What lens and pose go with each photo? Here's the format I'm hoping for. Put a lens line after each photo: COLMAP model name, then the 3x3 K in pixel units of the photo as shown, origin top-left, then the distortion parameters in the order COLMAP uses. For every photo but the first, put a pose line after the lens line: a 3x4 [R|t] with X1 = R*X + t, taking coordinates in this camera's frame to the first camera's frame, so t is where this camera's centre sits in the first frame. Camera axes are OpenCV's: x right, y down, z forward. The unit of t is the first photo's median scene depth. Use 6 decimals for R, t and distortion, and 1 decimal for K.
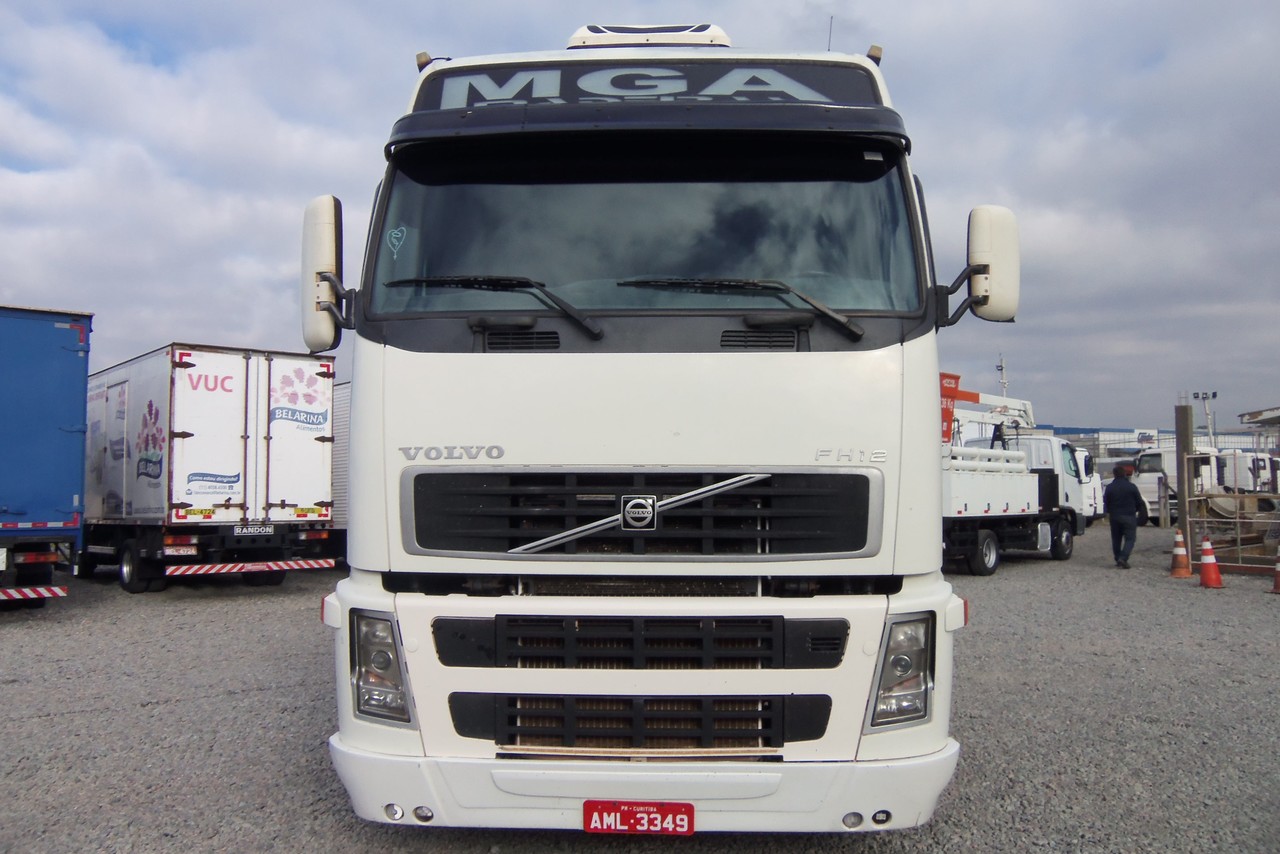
lens RADIAL K [[1045.0, 0, 640.0], [0, 1045.0, 427.0], [0, 0, 1]] dist [-0.016089, -0.002859]
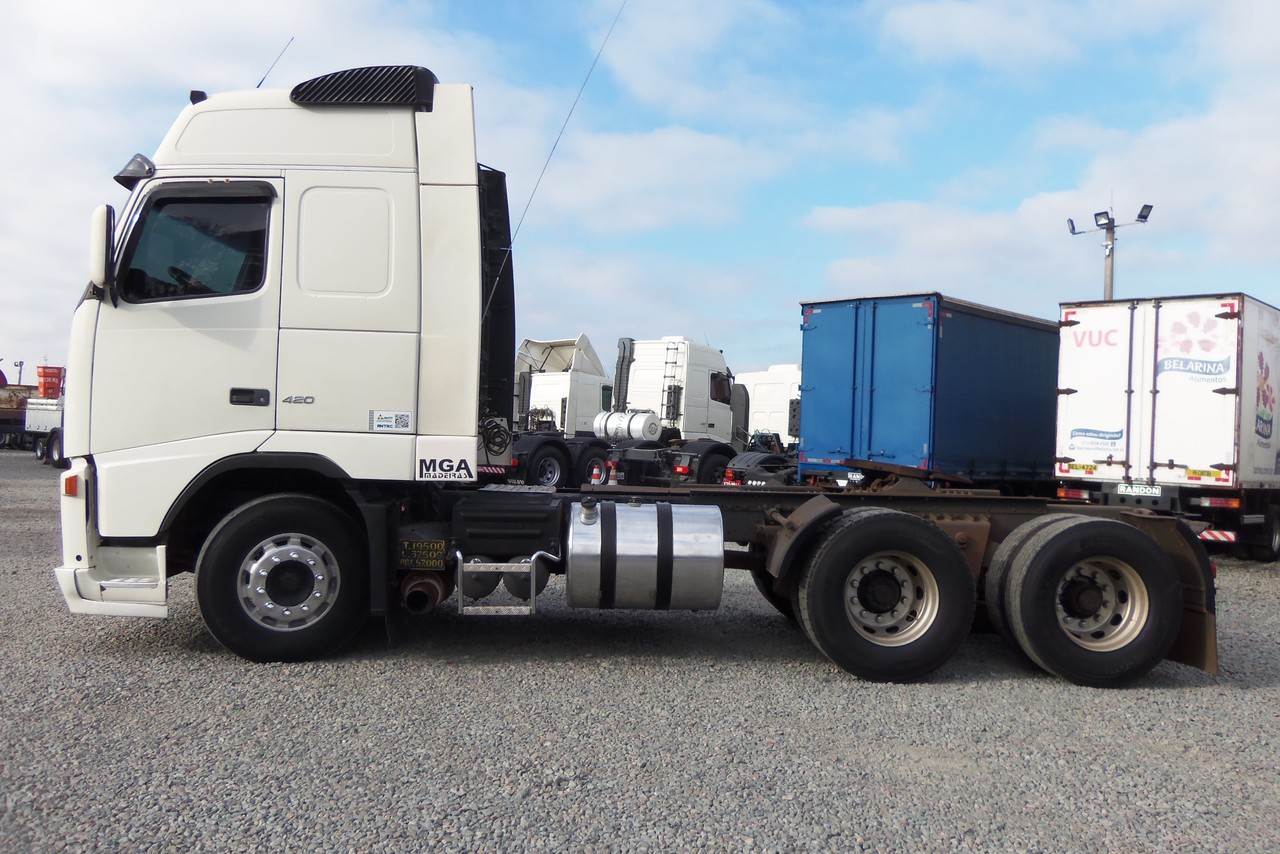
lens RADIAL K [[1070.5, 0, 639.3], [0, 1070.5, 419.4], [0, 0, 1]] dist [-0.012286, 0.002403]
pose [[0.074448, -0.007279, -0.997198, 0.578231], [0.023535, 0.999708, -0.005540, 0.030833], [0.996947, -0.023057, 0.074598, 0.495182]]
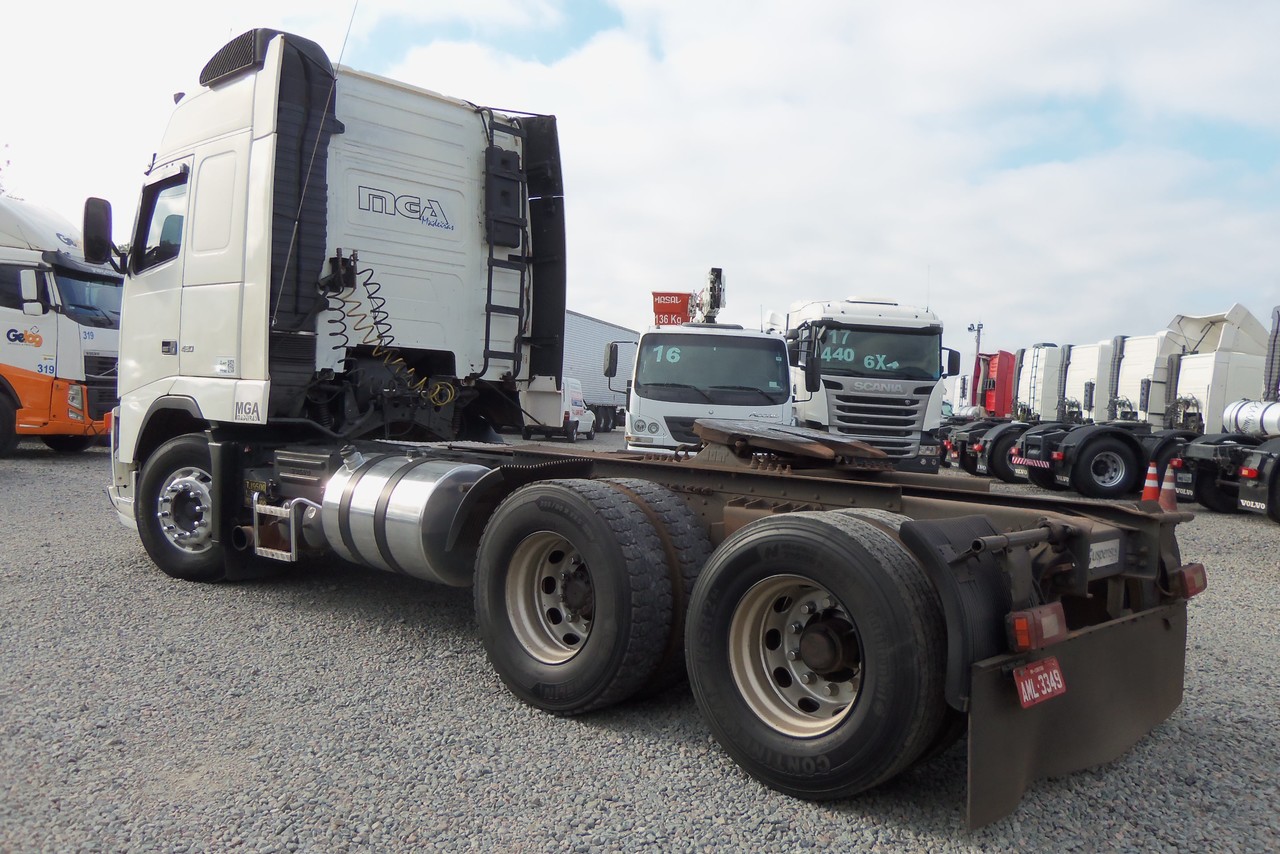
lens RADIAL K [[1070.5, 0, 639.3], [0, 1070.5, 419.4], [0, 0, 1]] dist [-0.012286, 0.002403]
pose [[-0.649479, -0.014898, -0.760234, 0.366073], [-0.003923, 0.999860, -0.016242, 0.057577], [0.760369, -0.007566, -0.649447, 0.879644]]
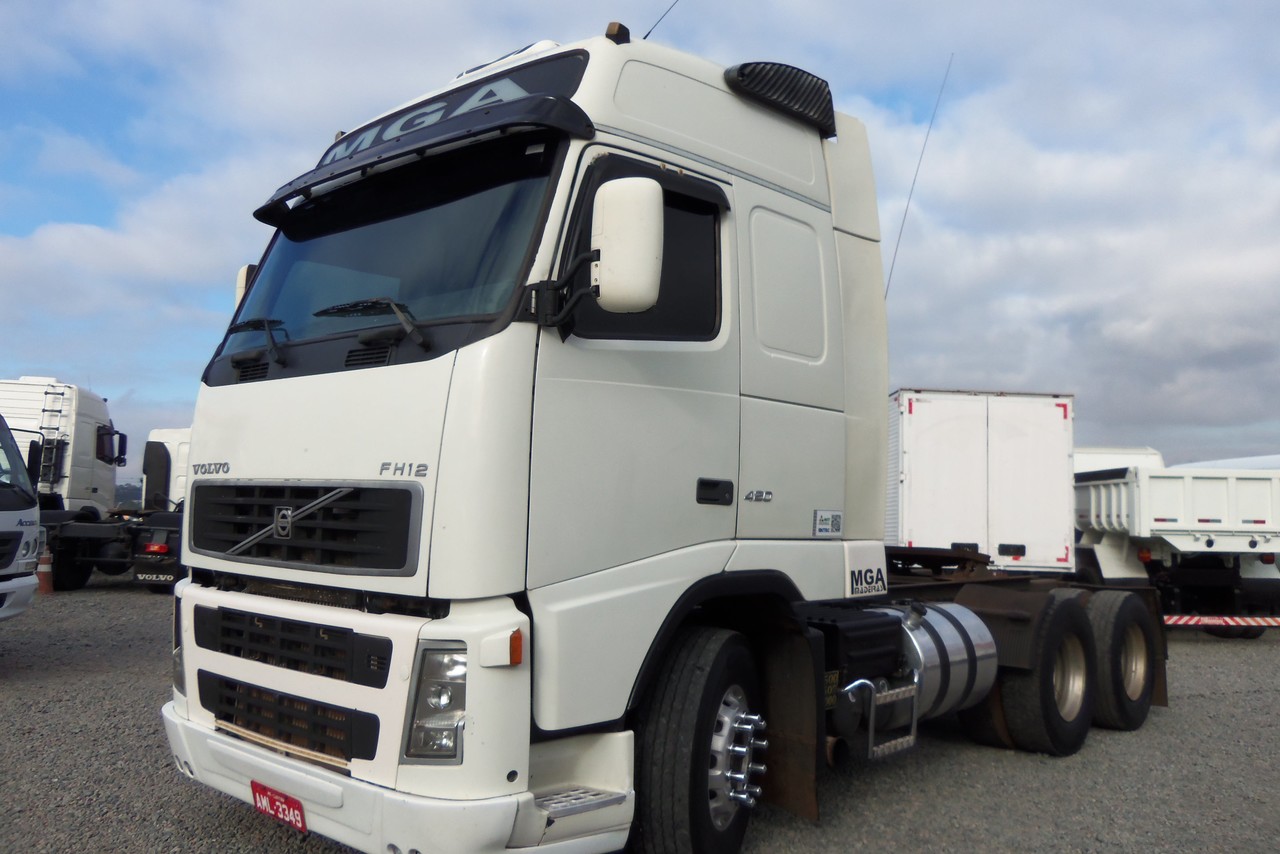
lens RADIAL K [[1070.5, 0, 639.3], [0, 1070.5, 419.4], [0, 0, 1]] dist [-0.012286, 0.002403]
pose [[0.763066, -0.033948, -0.645429, 0.301589], [0.005159, 0.998908, -0.046441, 0.008394], [0.646300, 0.032108, 0.762407, 0.114882]]
